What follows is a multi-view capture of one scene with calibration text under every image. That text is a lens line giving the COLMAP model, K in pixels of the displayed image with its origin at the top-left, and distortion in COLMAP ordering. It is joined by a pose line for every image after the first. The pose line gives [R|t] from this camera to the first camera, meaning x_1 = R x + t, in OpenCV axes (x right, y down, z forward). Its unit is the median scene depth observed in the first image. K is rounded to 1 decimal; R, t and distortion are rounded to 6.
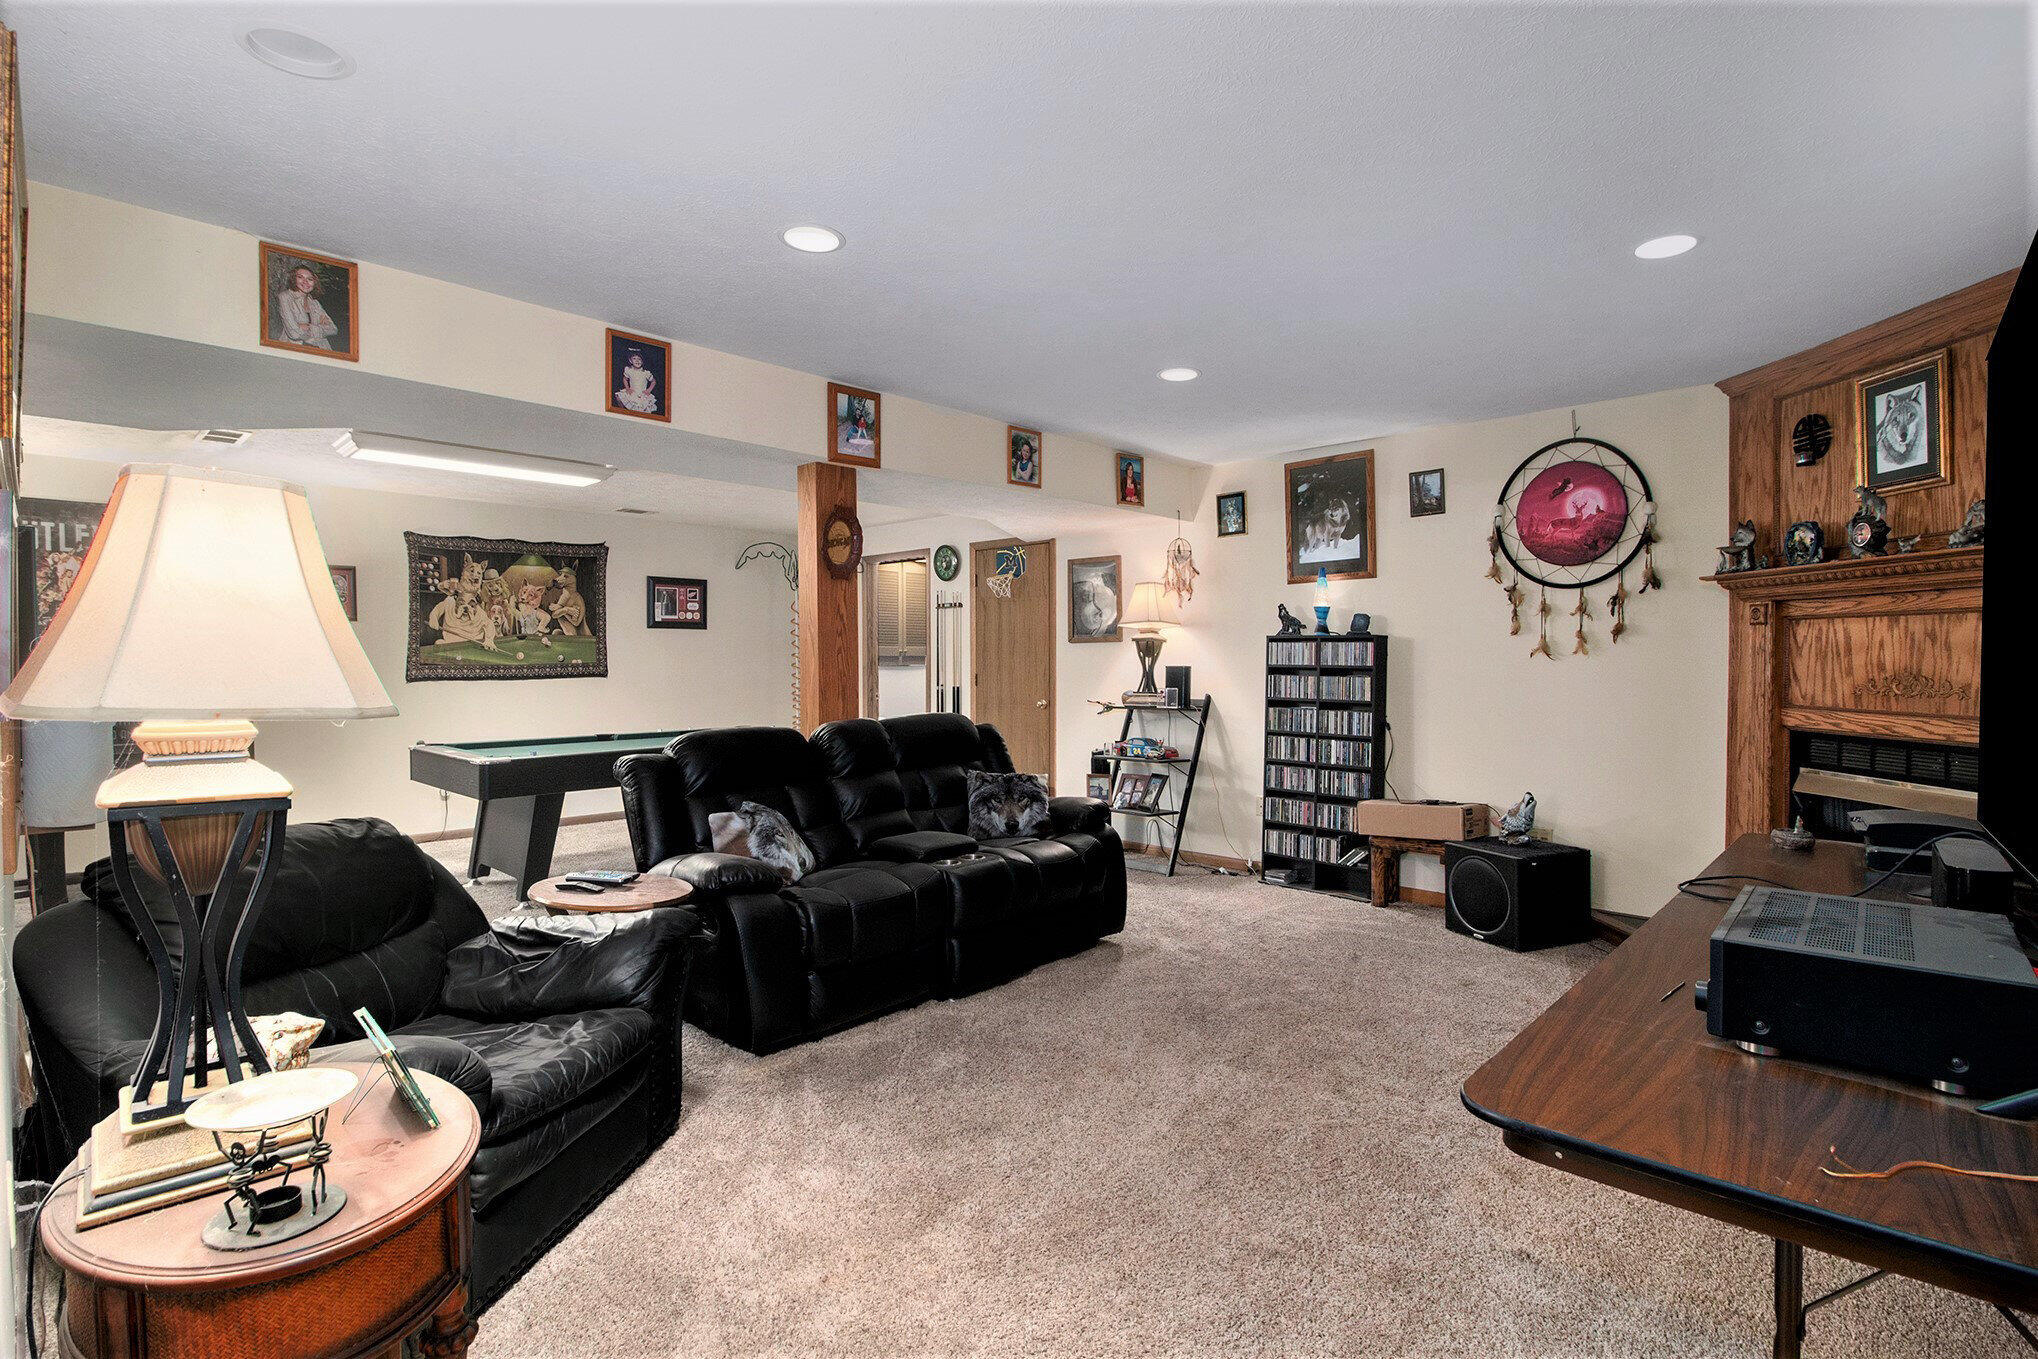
lens RADIAL K [[981.0, 0, 1023.9], [0, 981.0, 656.4], [0, 0, 1]] dist [-0.008549, -0.001766]
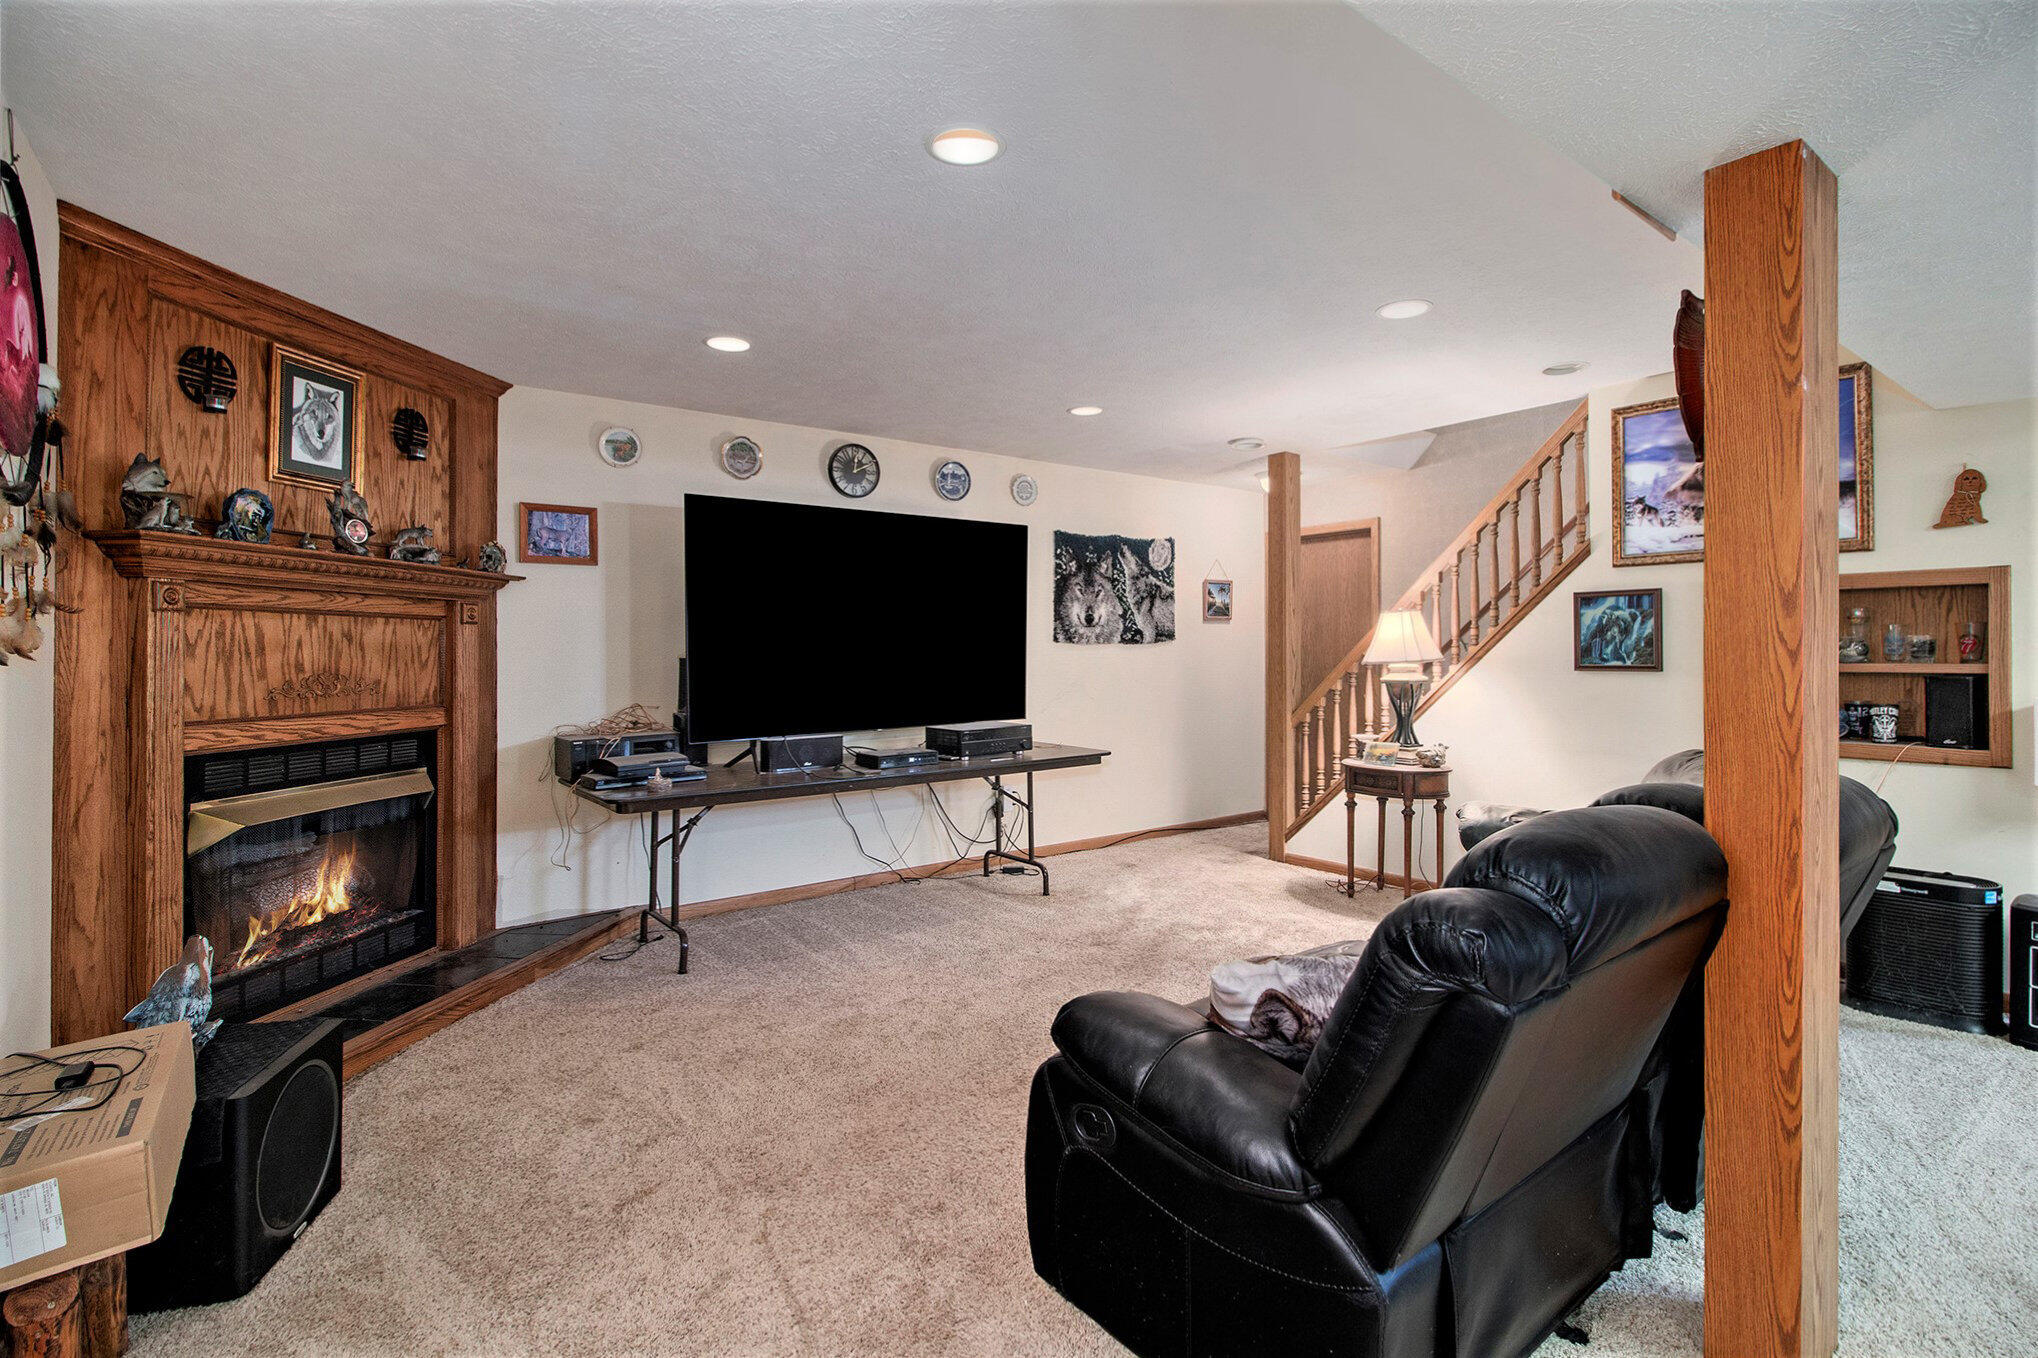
lens RADIAL K [[981.0, 0, 1023.9], [0, 981.0, 655.9], [0, 0, 1]] dist [-0.008549, -0.001766]
pose [[-0.987430, 0.002784, 0.158034, 0.042816], [0.003381, 0.999988, 0.003504, -0.001352], [-0.158022, 0.003994, -0.987427, 1.818530]]
